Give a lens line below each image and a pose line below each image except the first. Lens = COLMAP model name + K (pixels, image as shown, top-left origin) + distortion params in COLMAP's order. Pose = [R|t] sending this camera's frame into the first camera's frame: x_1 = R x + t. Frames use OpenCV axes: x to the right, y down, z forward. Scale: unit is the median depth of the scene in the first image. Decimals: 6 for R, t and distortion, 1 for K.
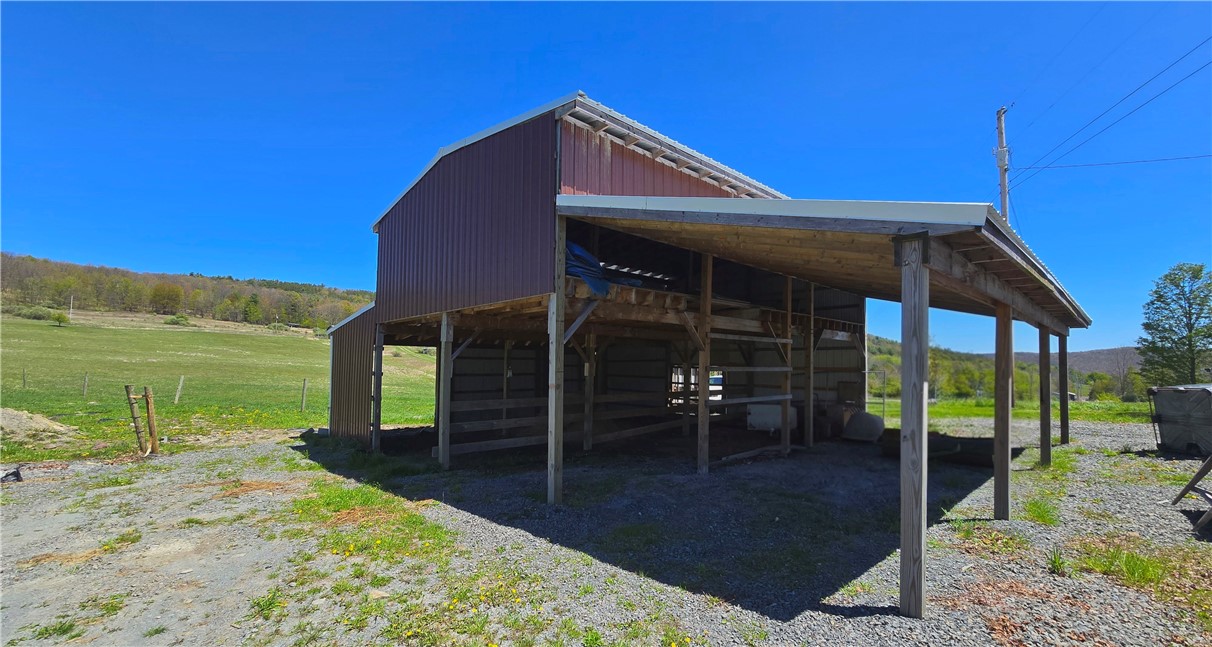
lens RADIAL K [[557.3, 0, 621.2], [0, 557.3, 348.3], [0, 0, 1]] dist [0.001172, 0.000289]
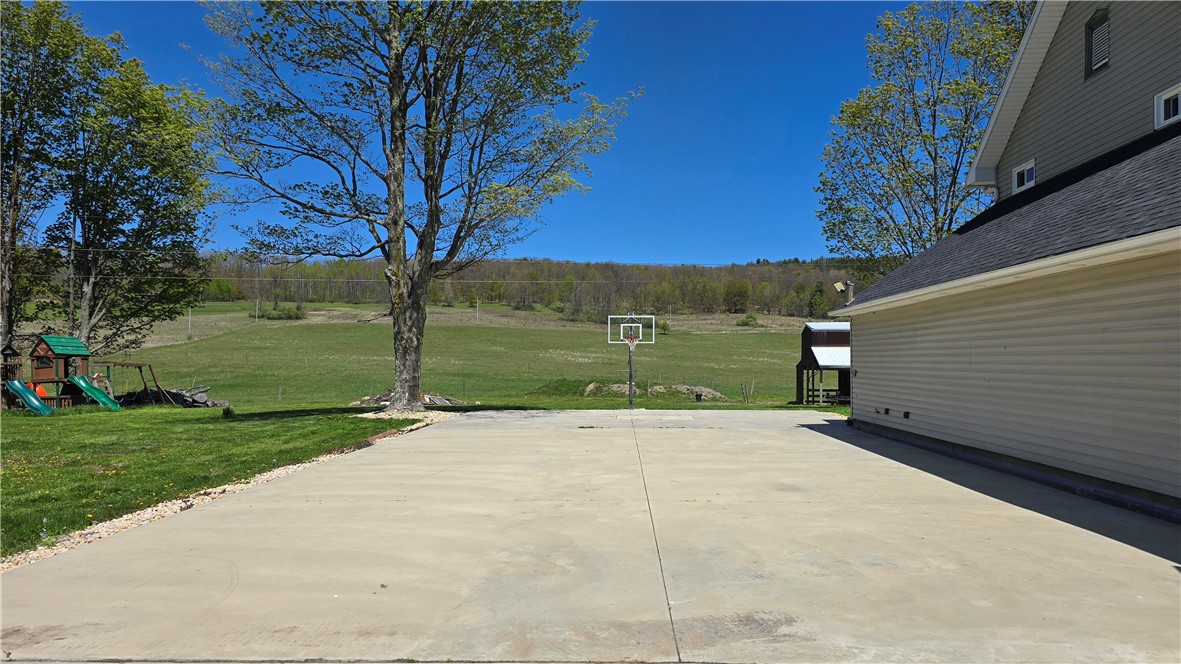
lens RADIAL K [[818.0, 0, 590.4], [0, 818.0, 333.9], [0, 0, 1]] dist [0.001304, 0.000149]
pose [[0.651544, -0.026007, -0.758165, 0.070152], [0.017495, 0.999662, -0.019256, -0.004746], [0.758409, -0.000718, 0.651779, -0.089949]]
